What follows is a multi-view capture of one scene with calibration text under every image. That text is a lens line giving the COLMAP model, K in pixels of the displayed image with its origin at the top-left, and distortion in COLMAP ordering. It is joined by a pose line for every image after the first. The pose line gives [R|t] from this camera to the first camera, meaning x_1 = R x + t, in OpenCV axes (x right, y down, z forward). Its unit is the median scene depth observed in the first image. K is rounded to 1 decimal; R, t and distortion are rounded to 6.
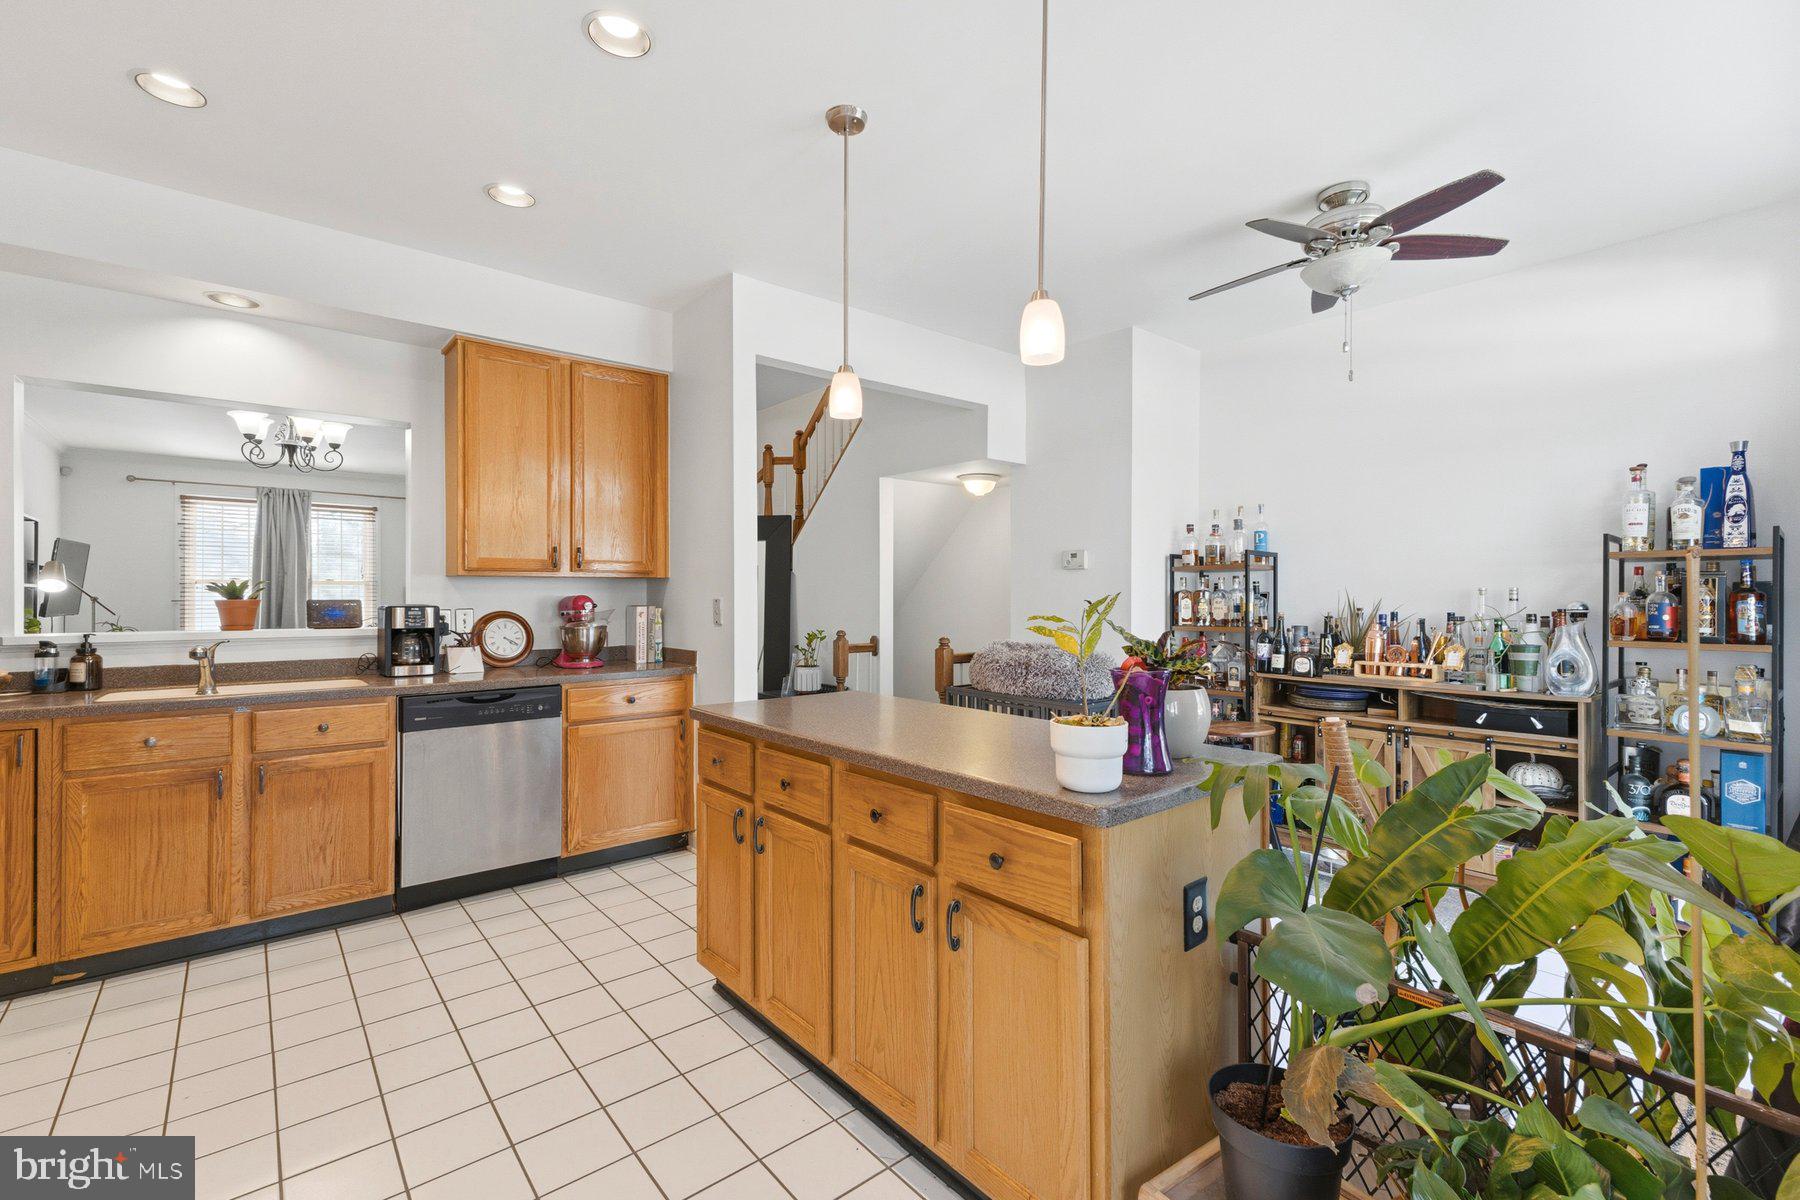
lens RADIAL K [[785.3, 0, 899.6], [0, 785.3, 593.8], [0, 0, 1]] dist [0.008708, -0.002448]
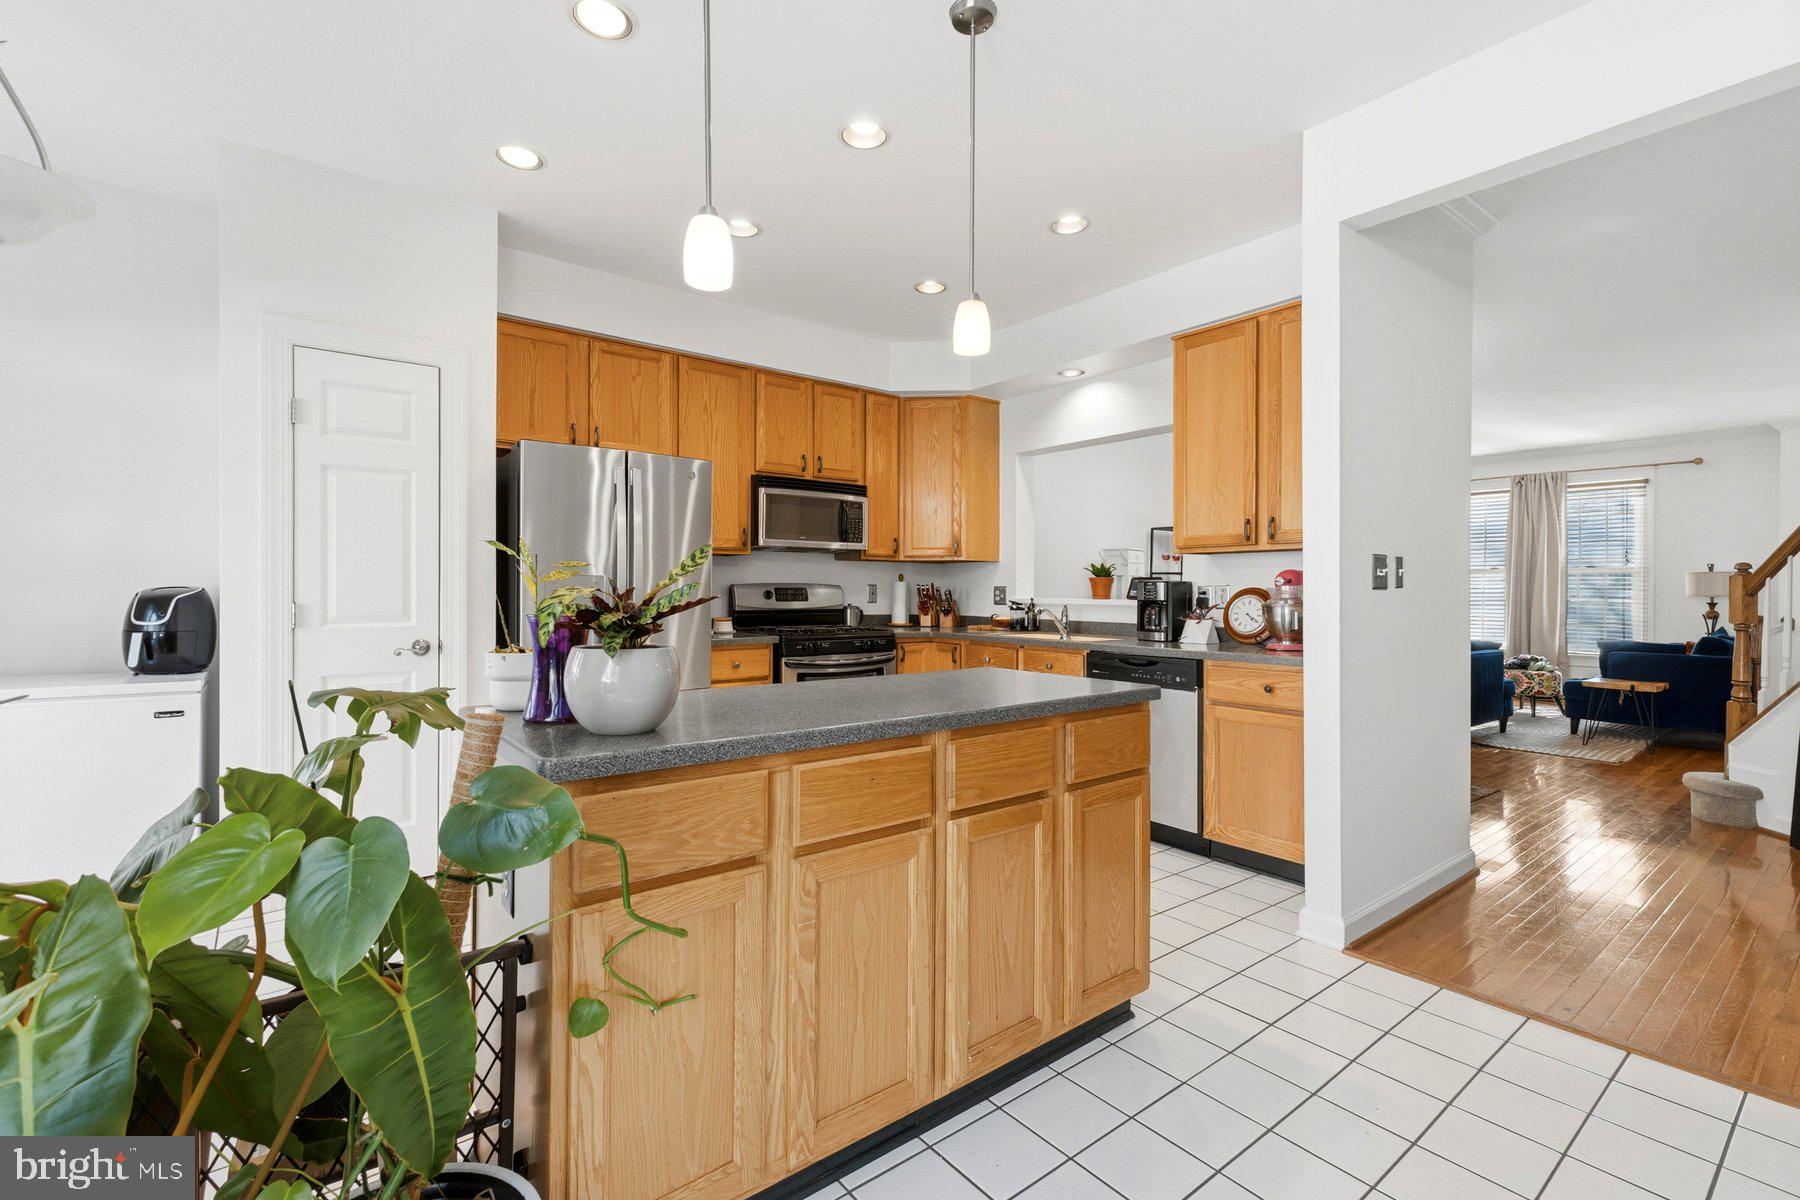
lens RADIAL K [[785.3, 0, 889.1], [0, 785.3, 589.0], [0, 0, 1]] dist [0.008708, -0.002448]
pose [[-0.038341, 0.000671, -0.999264, 0.550542], [-0.004381, 0.999990, 0.000840, 0.027022], [0.999255, 0.004410, -0.038338, 0.629837]]
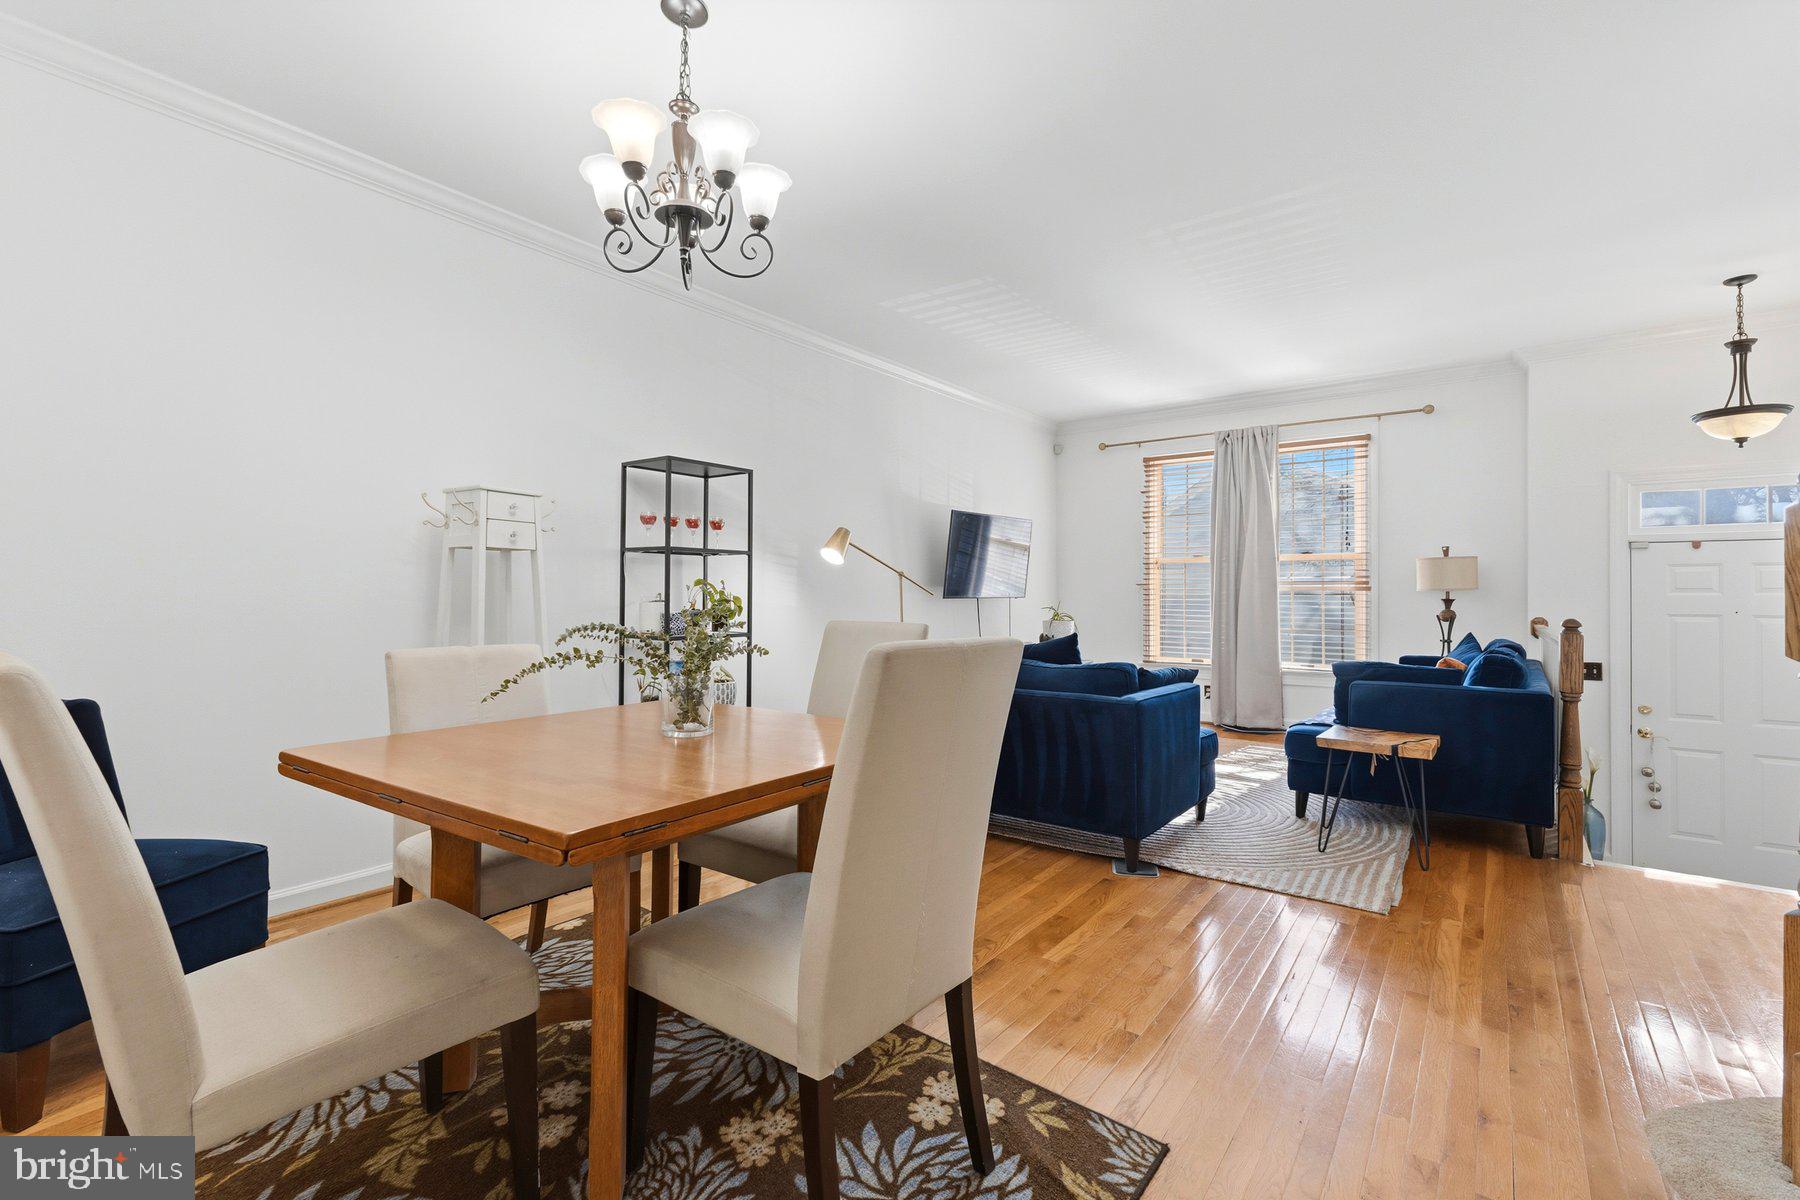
lens RADIAL K [[785.3, 0, 897.2], [0, 785.3, 597.4], [0, 0, 1]] dist [0.008708, -0.002448]
pose [[0.237877, 0.007734, -0.971265, -0.396235], [0.000593, 0.999967, 0.008108, 0.038955], [0.971295, -0.002505, 0.237864, 1.330254]]
